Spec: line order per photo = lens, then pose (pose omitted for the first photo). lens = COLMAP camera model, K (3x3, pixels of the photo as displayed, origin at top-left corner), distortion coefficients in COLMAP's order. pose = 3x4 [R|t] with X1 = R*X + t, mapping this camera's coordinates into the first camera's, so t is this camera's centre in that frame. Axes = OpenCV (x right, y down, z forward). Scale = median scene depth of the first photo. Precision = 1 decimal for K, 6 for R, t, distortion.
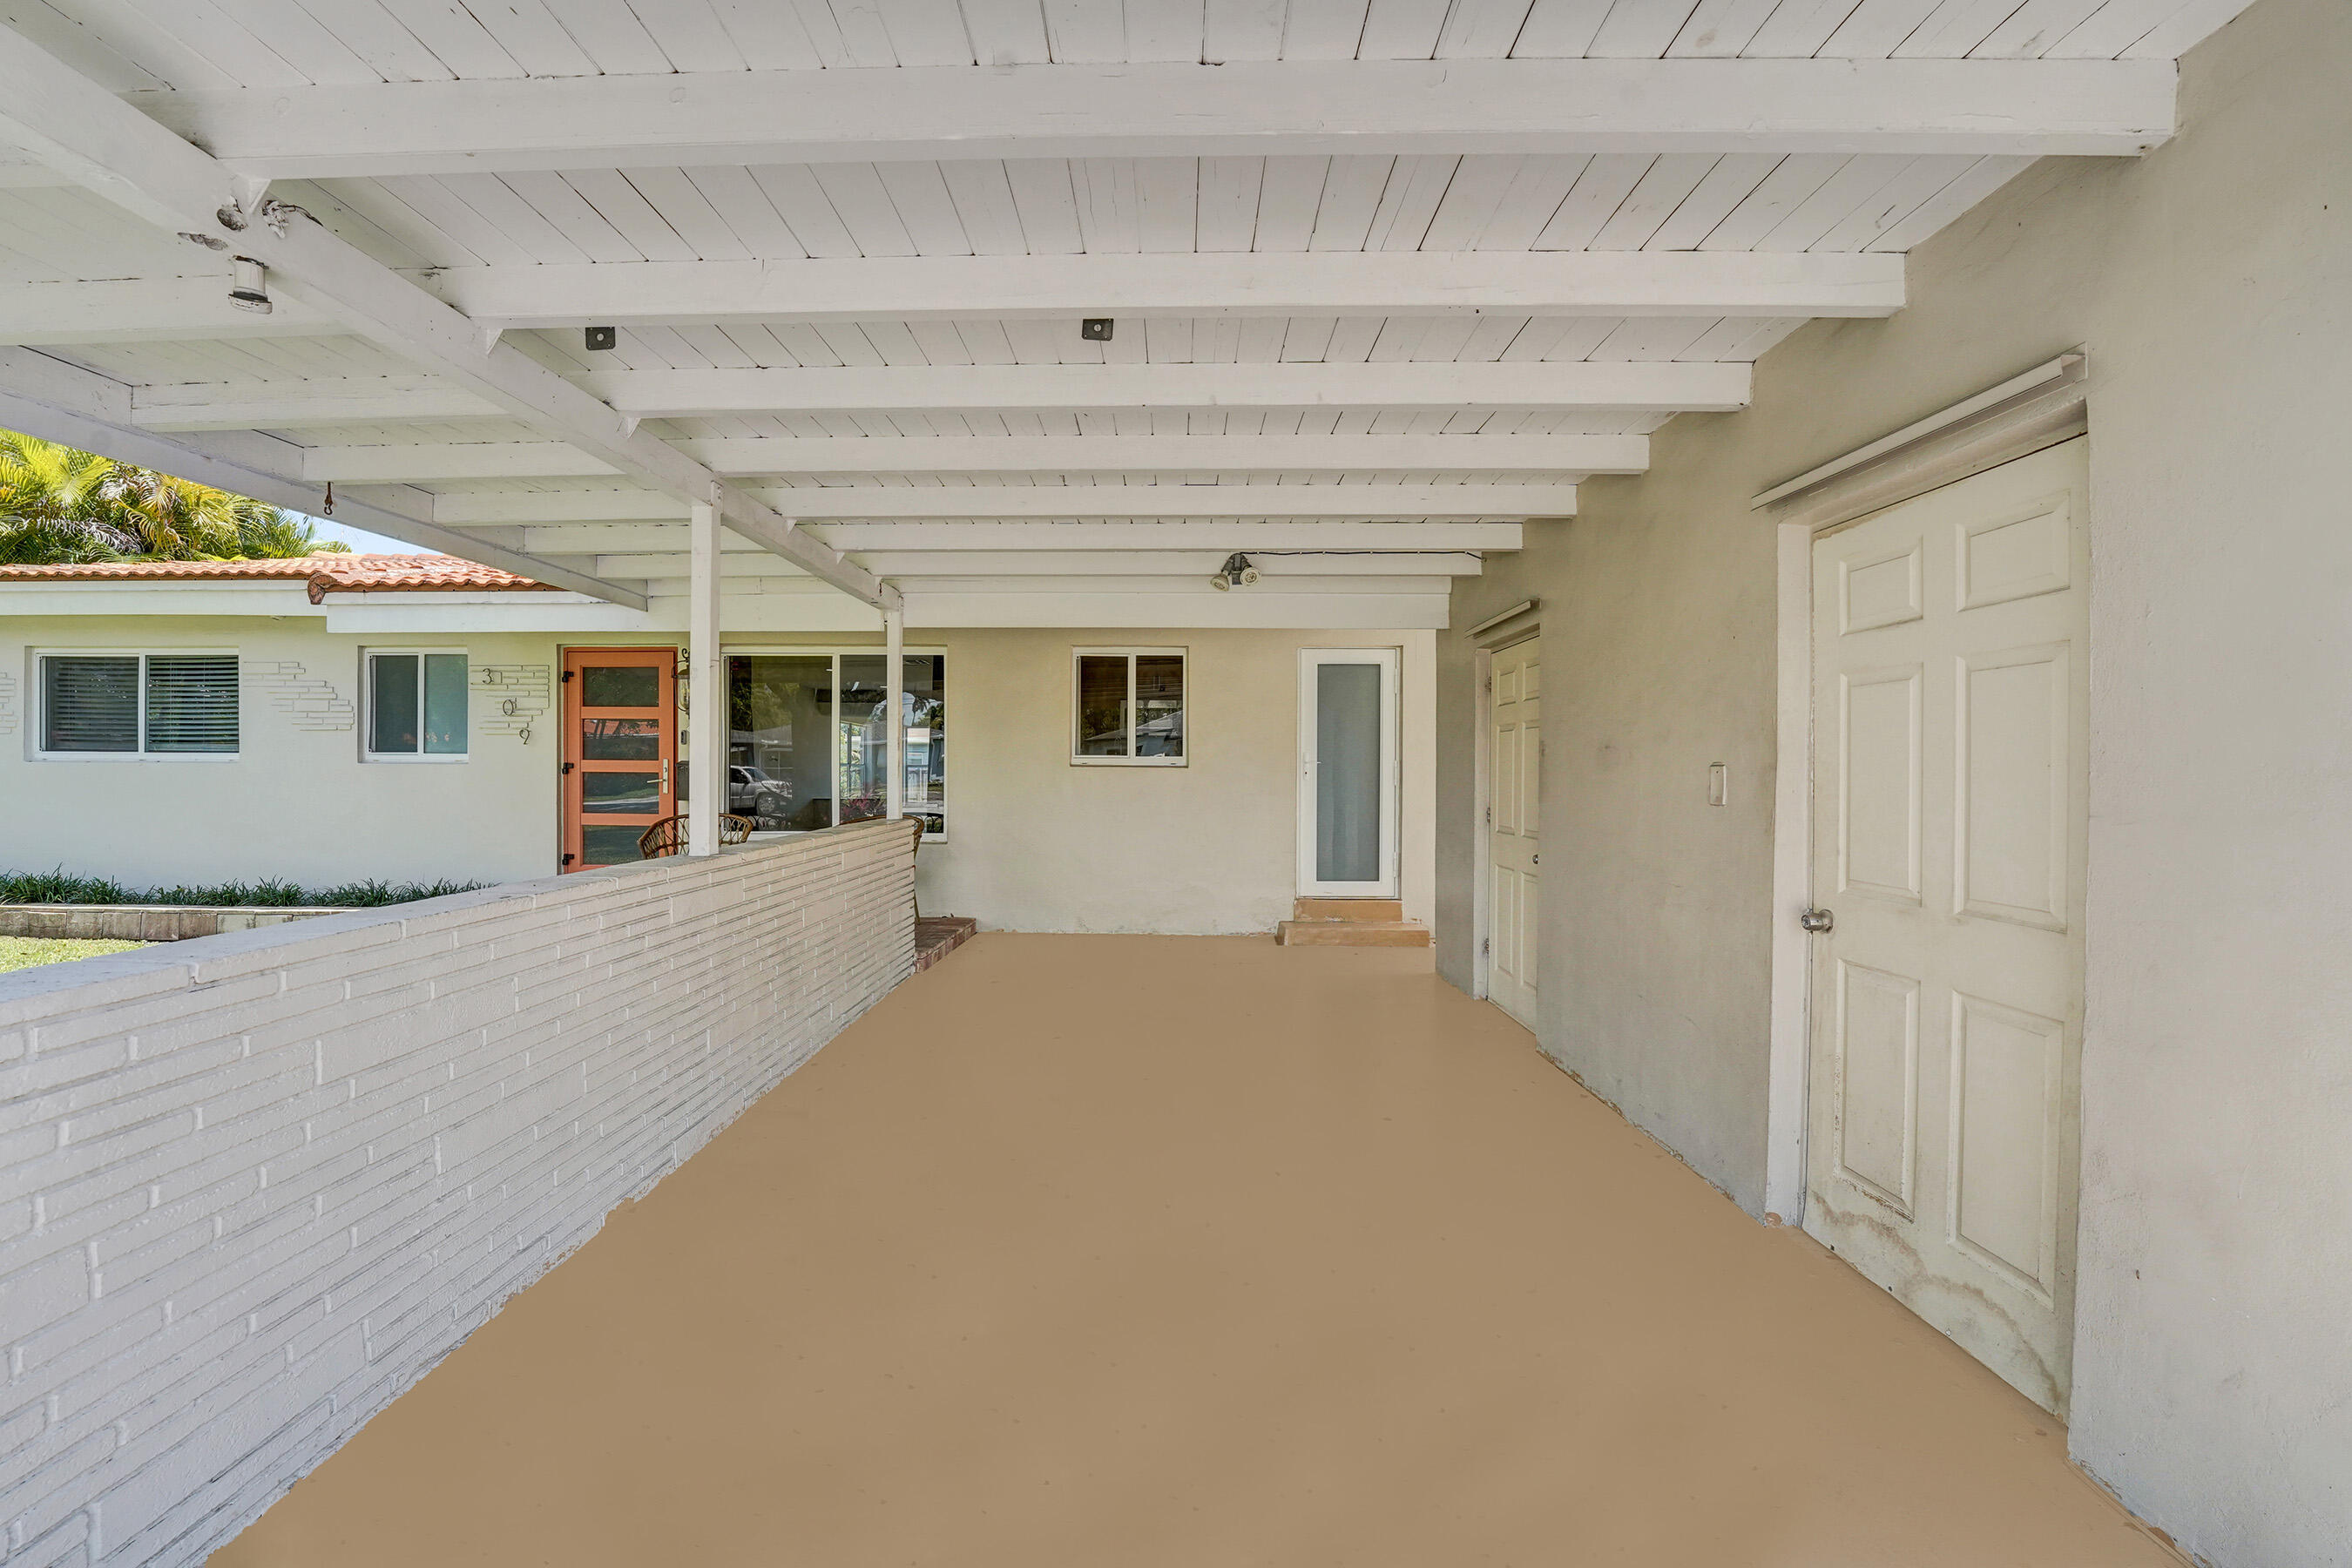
lens RADIAL K [[959.5, 0, 1171.9], [0, 959.5, 780.0], [0, 0, 1]] dist [-0.024252, 0.000190]
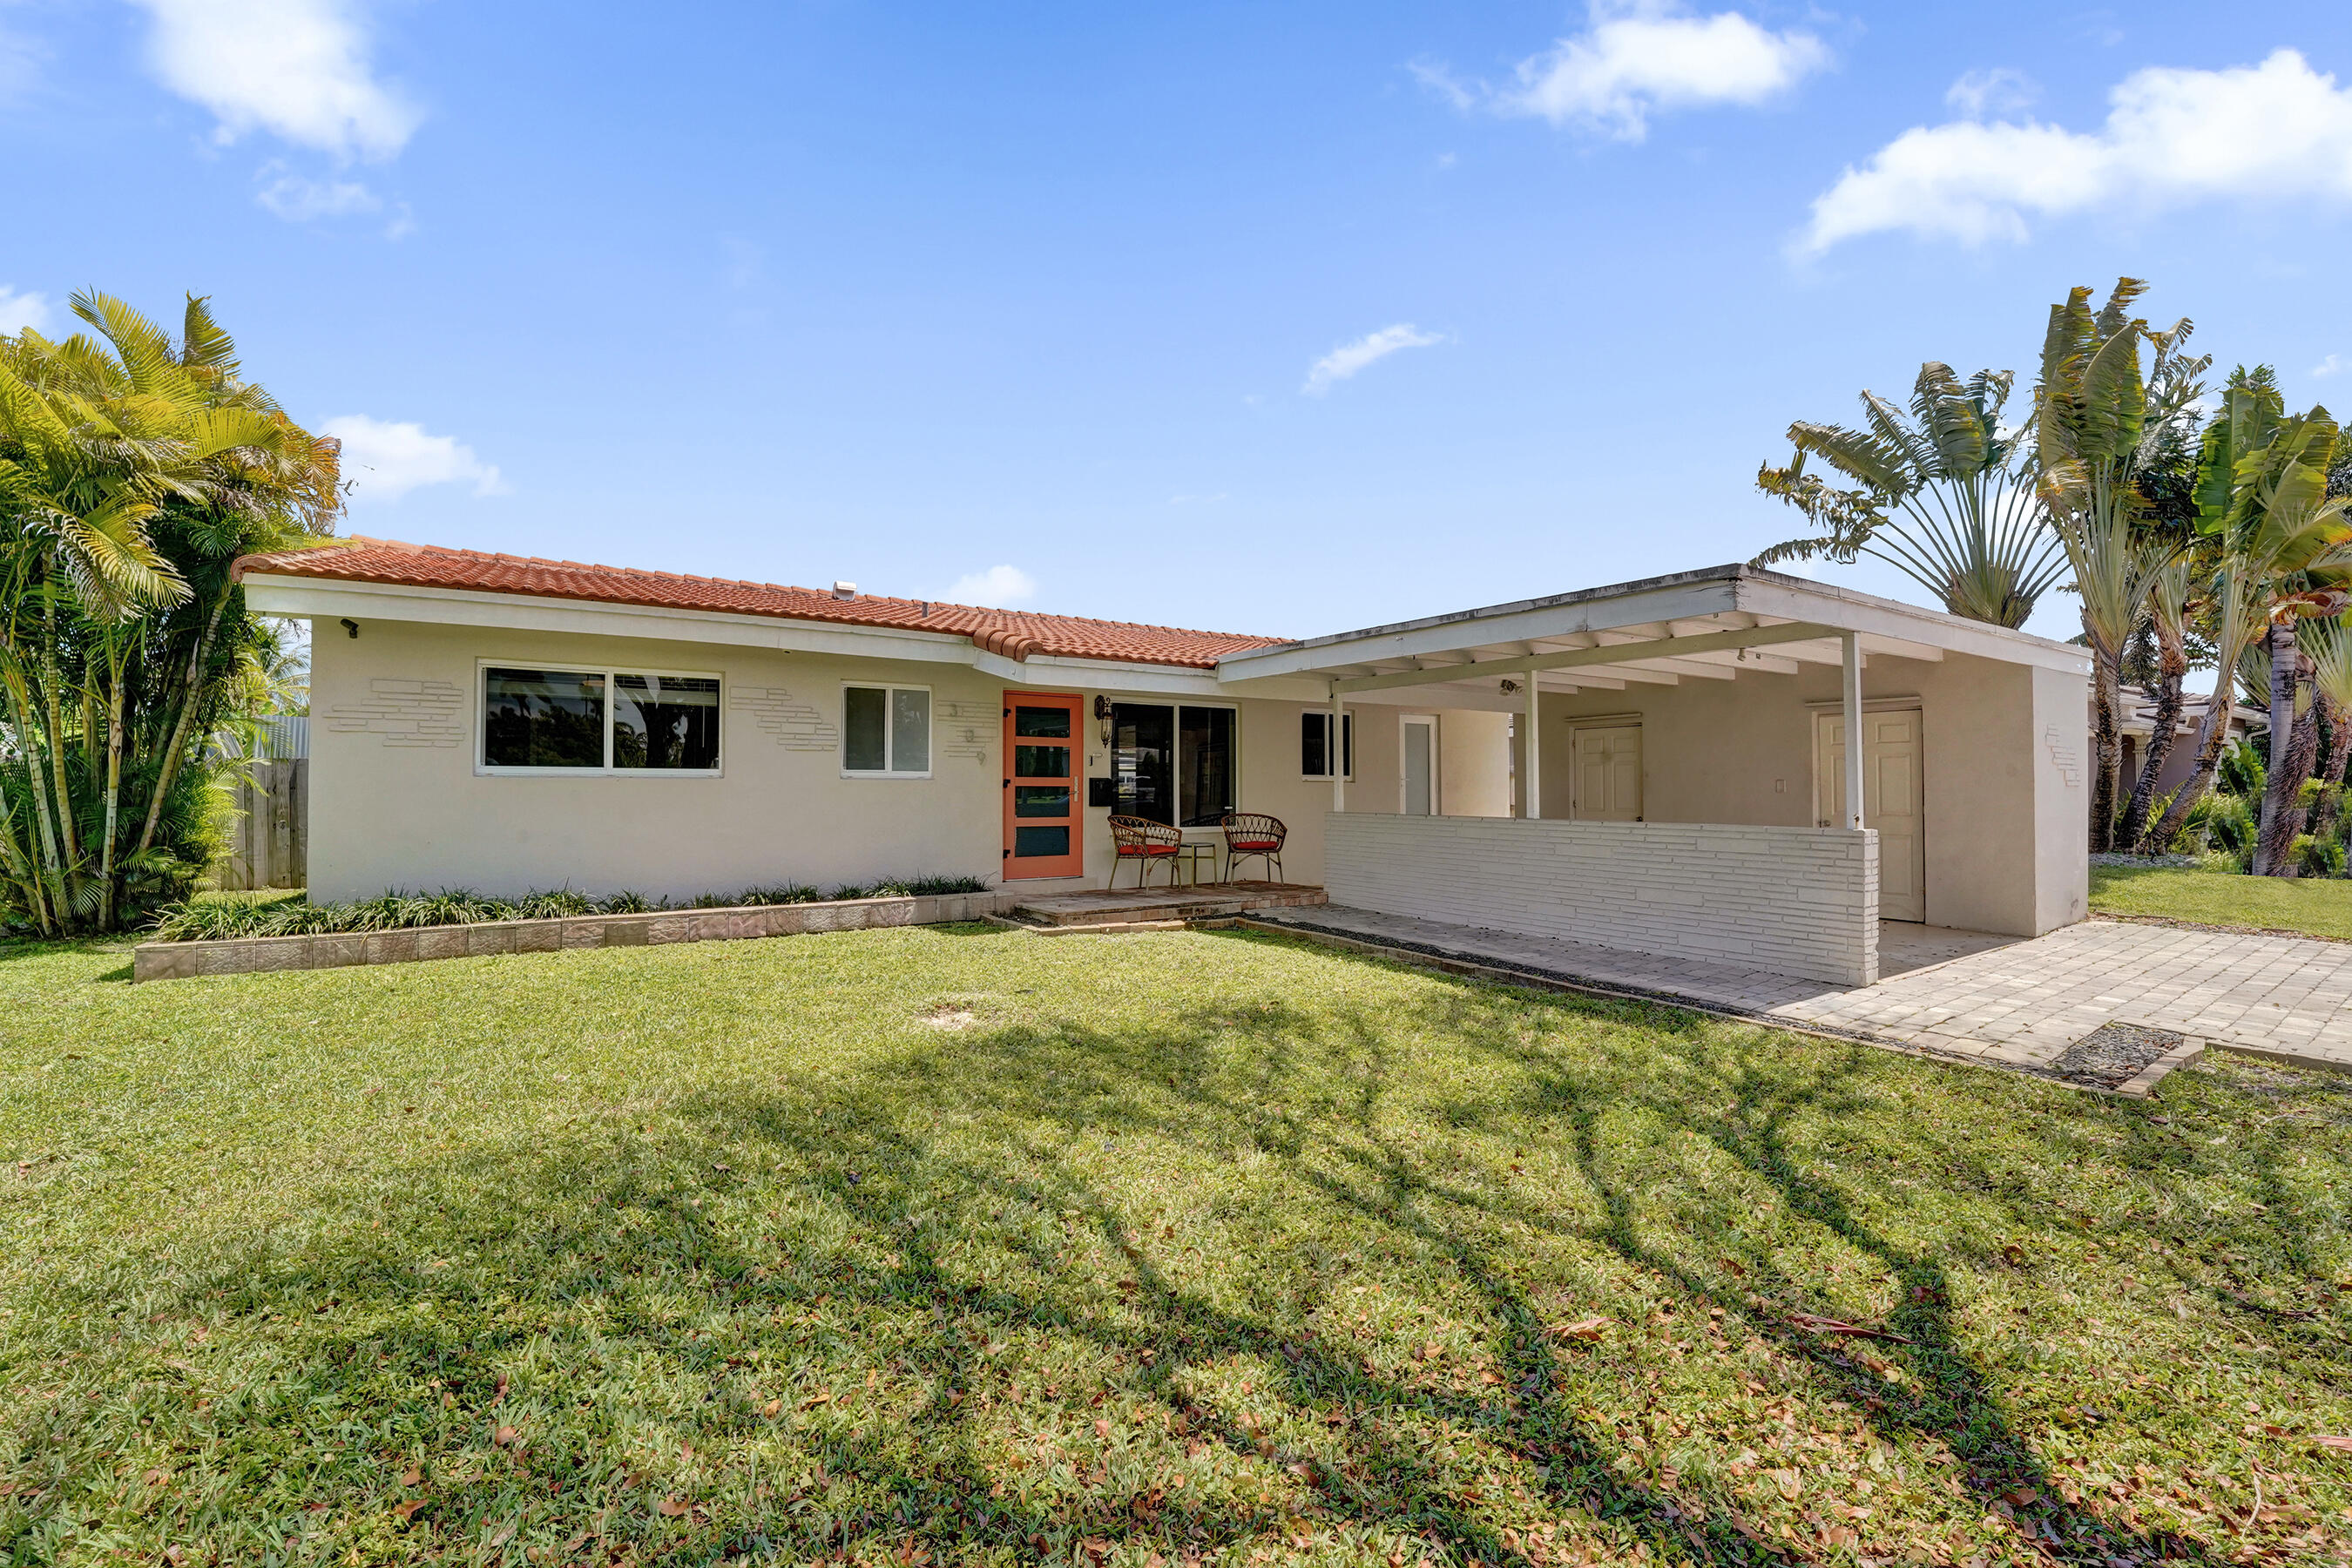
lens RADIAL K [[959.5, 0, 1171.9], [0, 959.5, 780.0], [0, 0, 1]] dist [-0.024252, 0.000190]
pose [[0.830047, 0.002181, 0.557689, -1.183768], [0.014457, 0.999572, -0.025425, 0.020218], [-0.557506, 0.029167, 0.829661, -0.222712]]
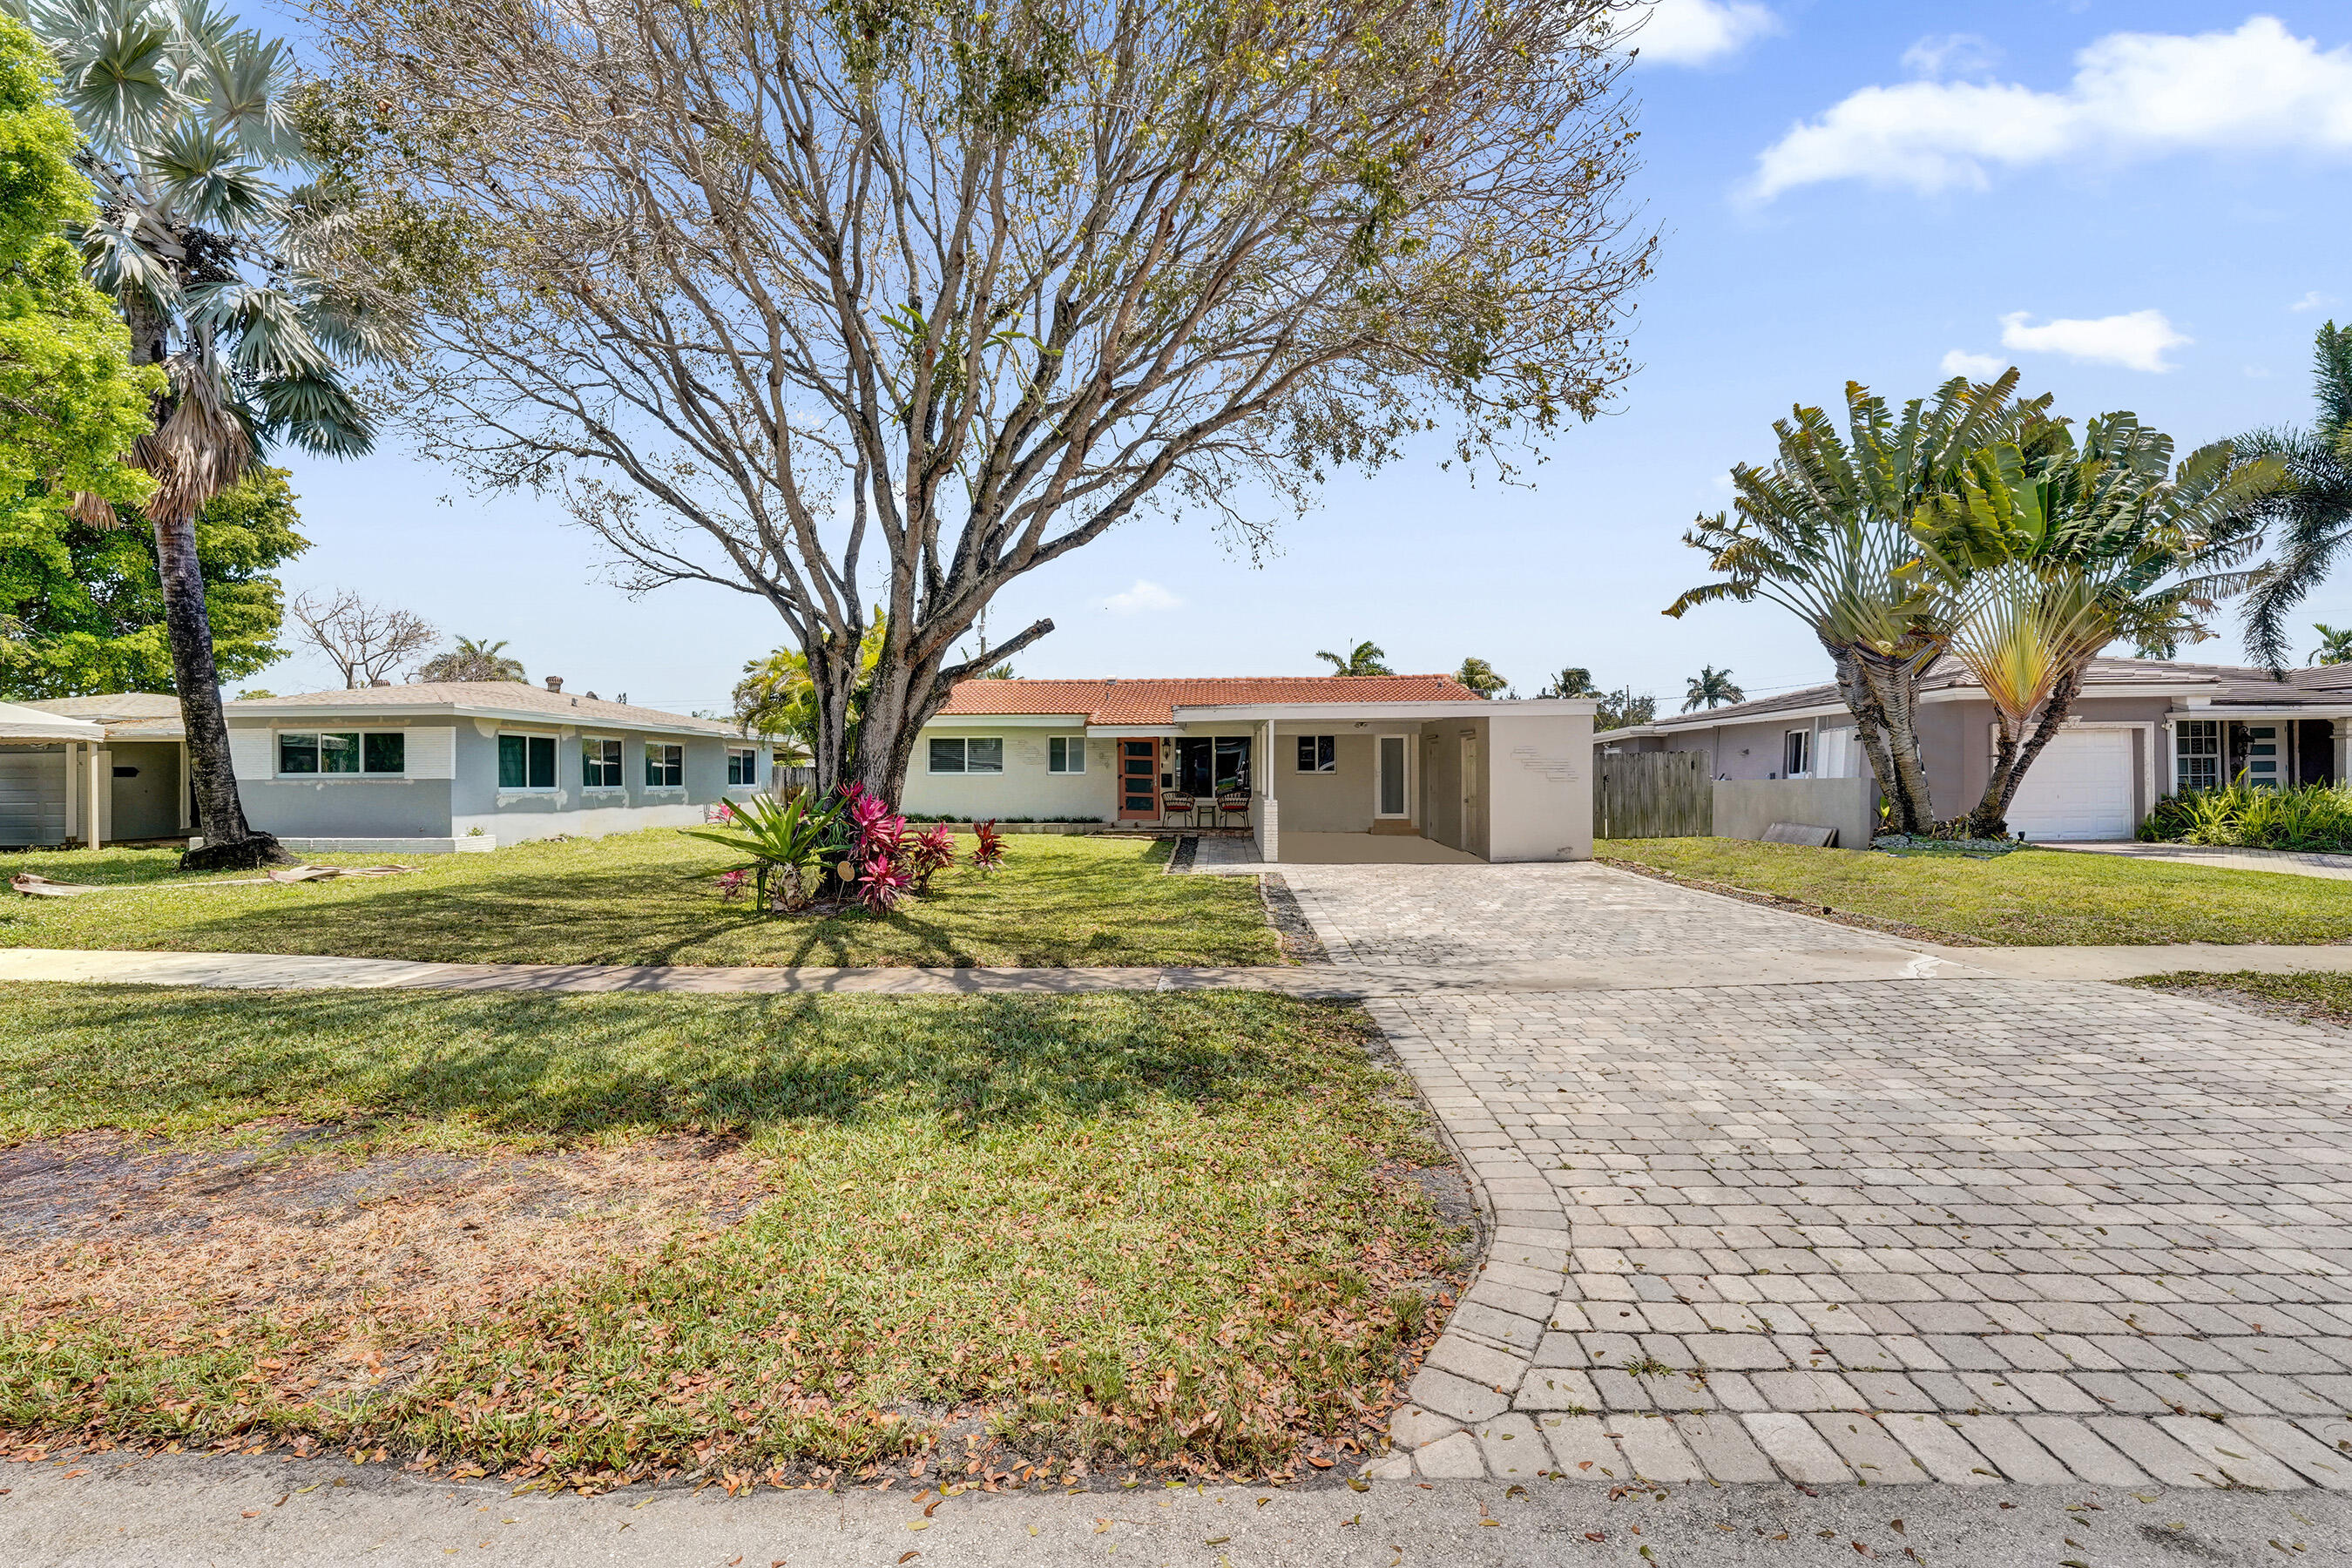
lens RADIAL K [[959.5, 0, 1171.9], [0, 959.5, 780.0], [0, 0, 1]] dist [-0.024252, 0.000190]
pose [[0.999163, -0.007602, -0.040193, -0.367632], [0.006731, 0.999740, -0.021763, 0.062133], [0.040348, 0.021474, 0.998955, -1.934304]]
